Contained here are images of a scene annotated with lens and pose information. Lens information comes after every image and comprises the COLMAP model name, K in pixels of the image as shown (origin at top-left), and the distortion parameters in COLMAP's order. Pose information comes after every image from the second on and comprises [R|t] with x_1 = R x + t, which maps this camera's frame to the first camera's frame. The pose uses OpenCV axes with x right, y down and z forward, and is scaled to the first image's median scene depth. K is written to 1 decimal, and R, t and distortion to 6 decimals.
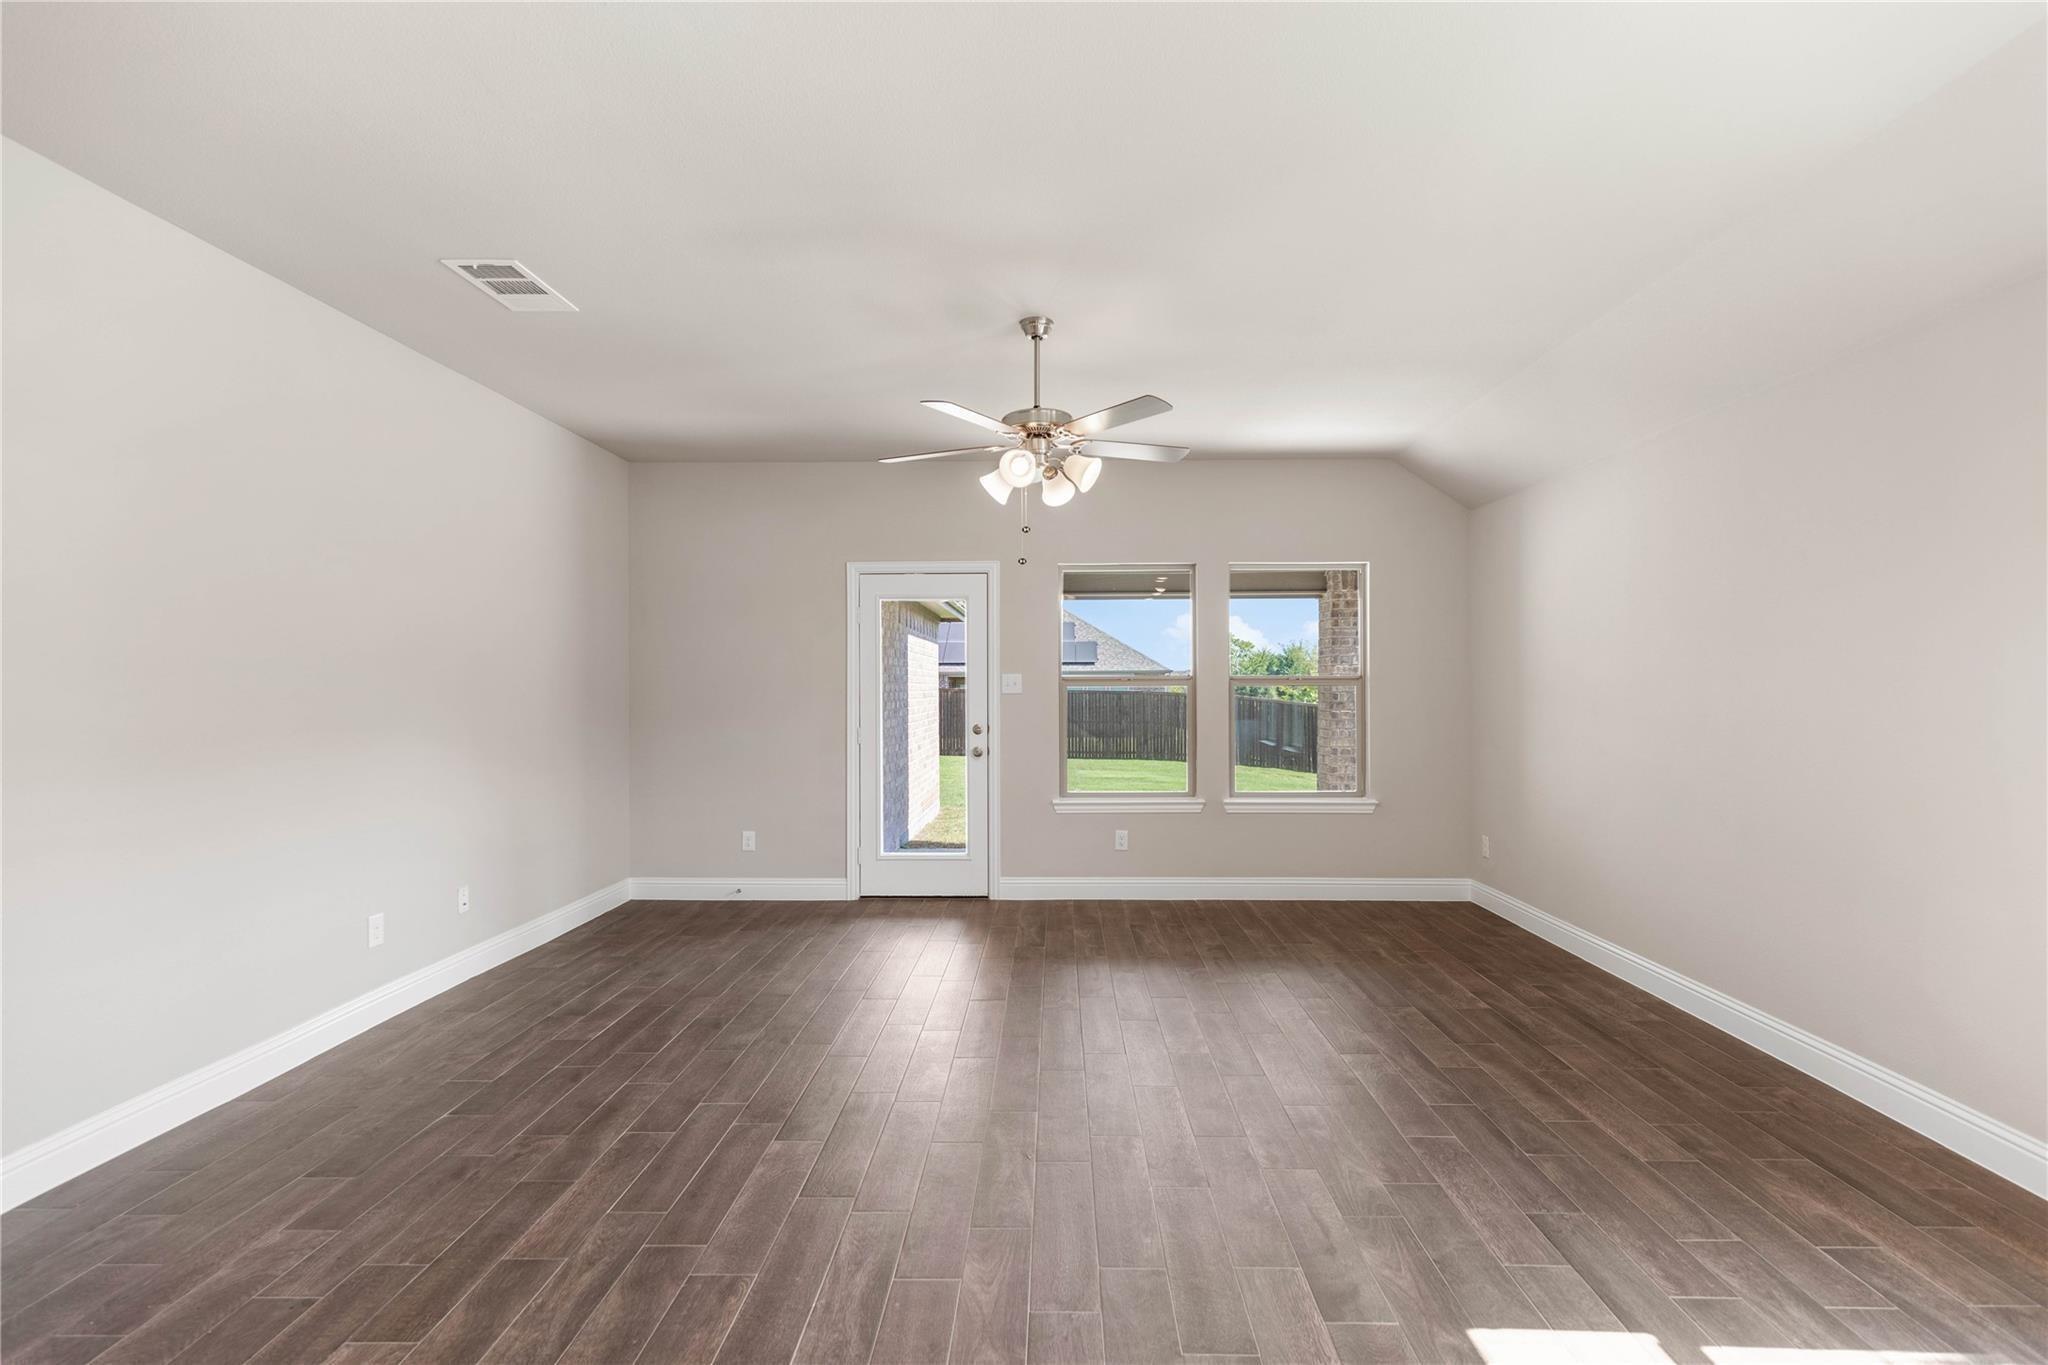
lens RADIAL K [[908.6, 0, 1034.7], [0, 908.6, 691.3], [0, 0, 1]] dist [0.002038, -0.000021]
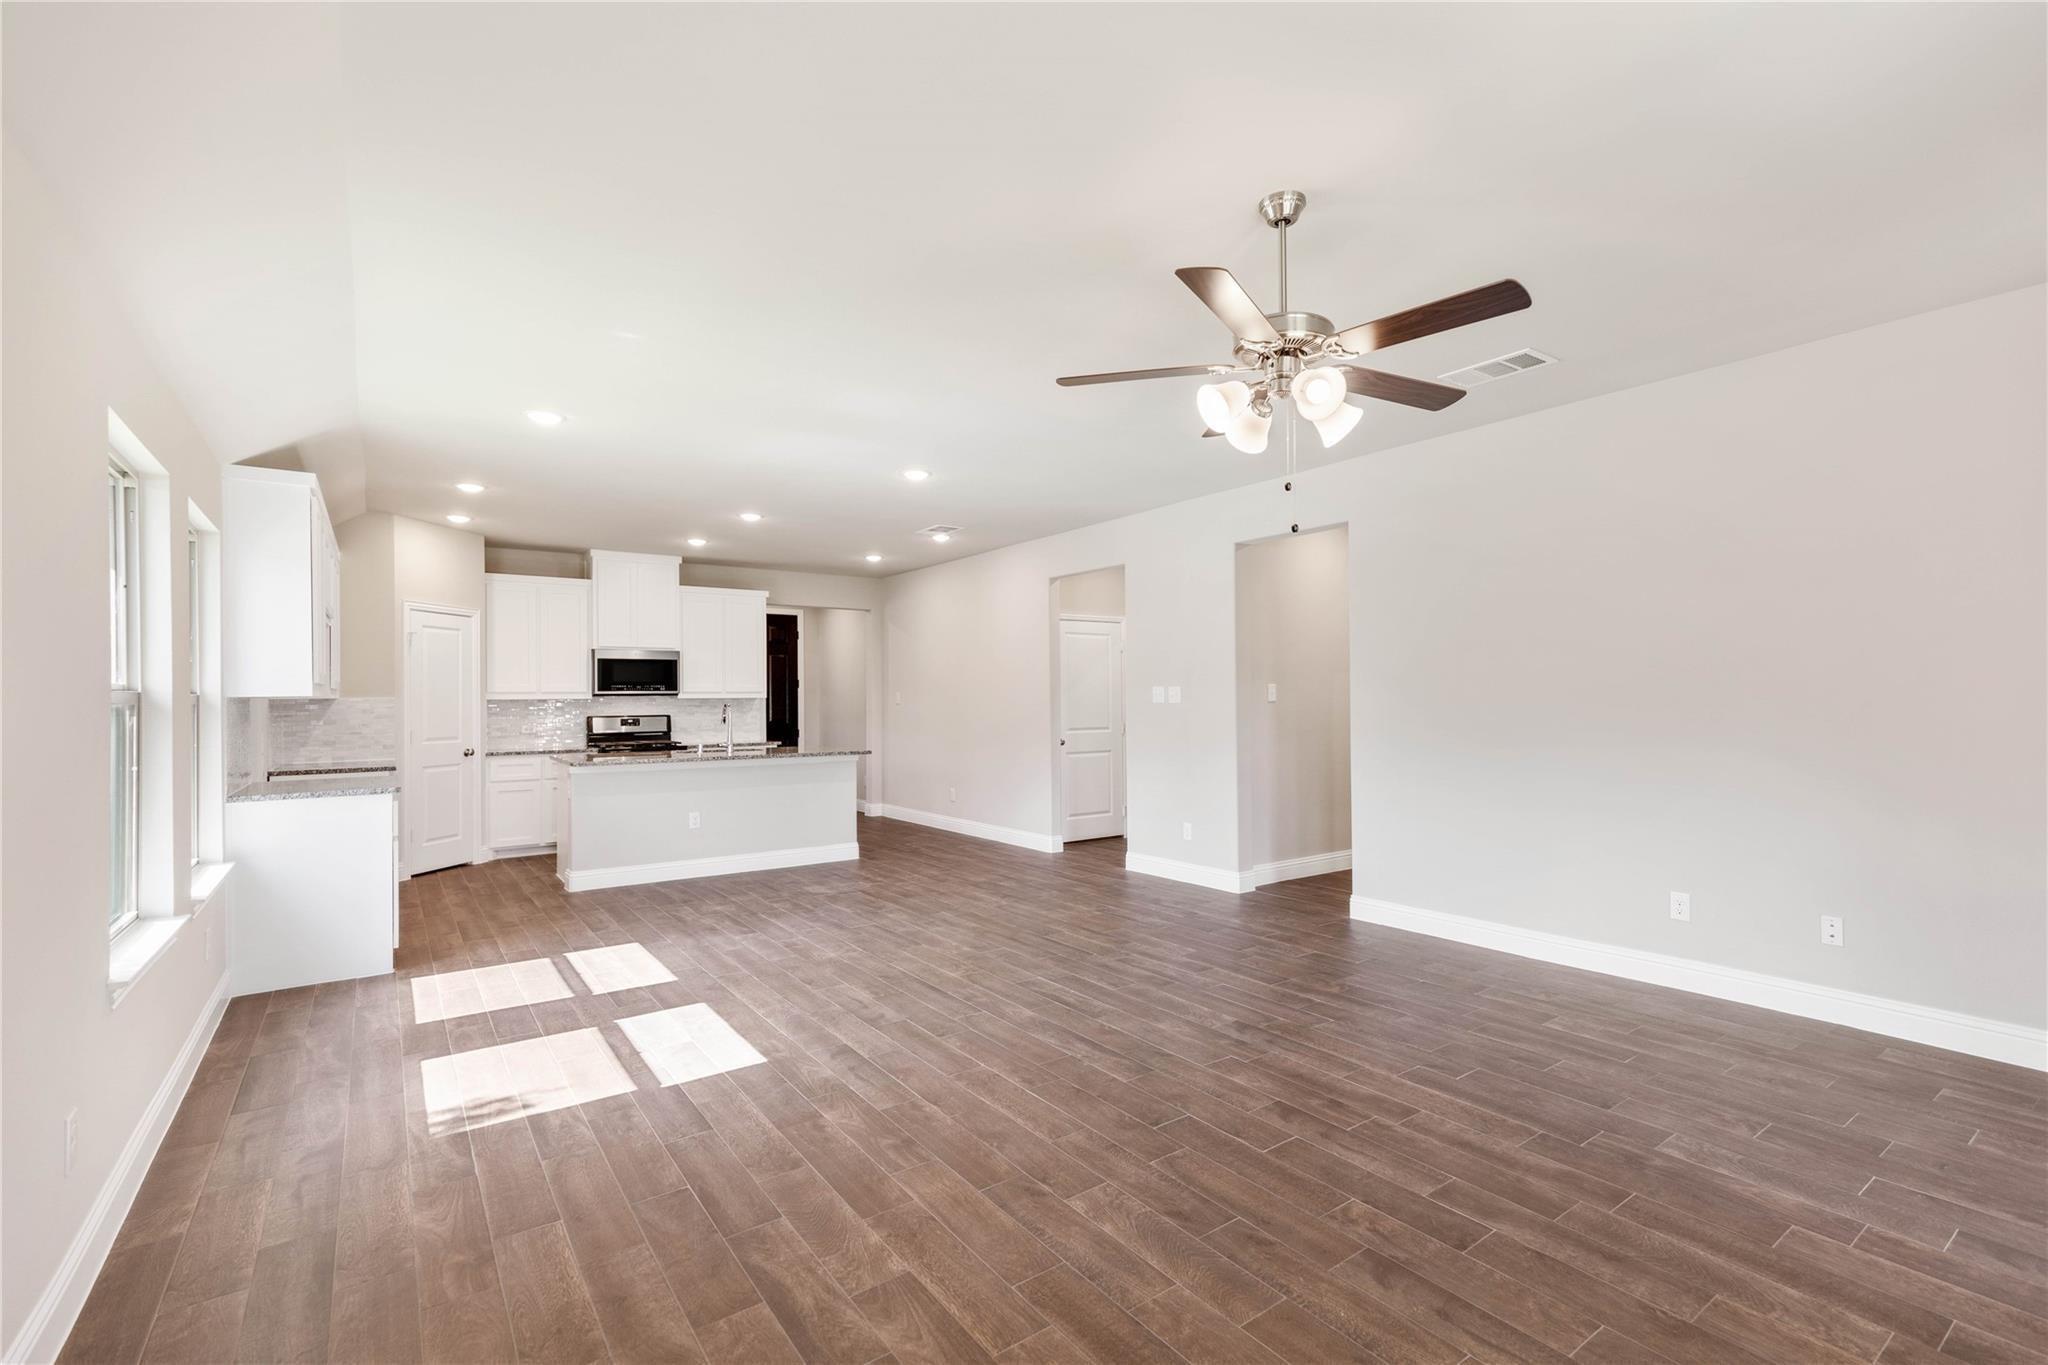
lens RADIAL K [[908.6, 0, 1034.7], [0, 908.6, 691.3], [0, 0, 1]] dist [0.002038, -0.000021]
pose [[-0.798014, 0.007562, -0.602591, 0.852233], [0.008965, 0.999960, 0.000676, -0.014204], [0.602572, -0.004863, -0.798050, 2.061135]]
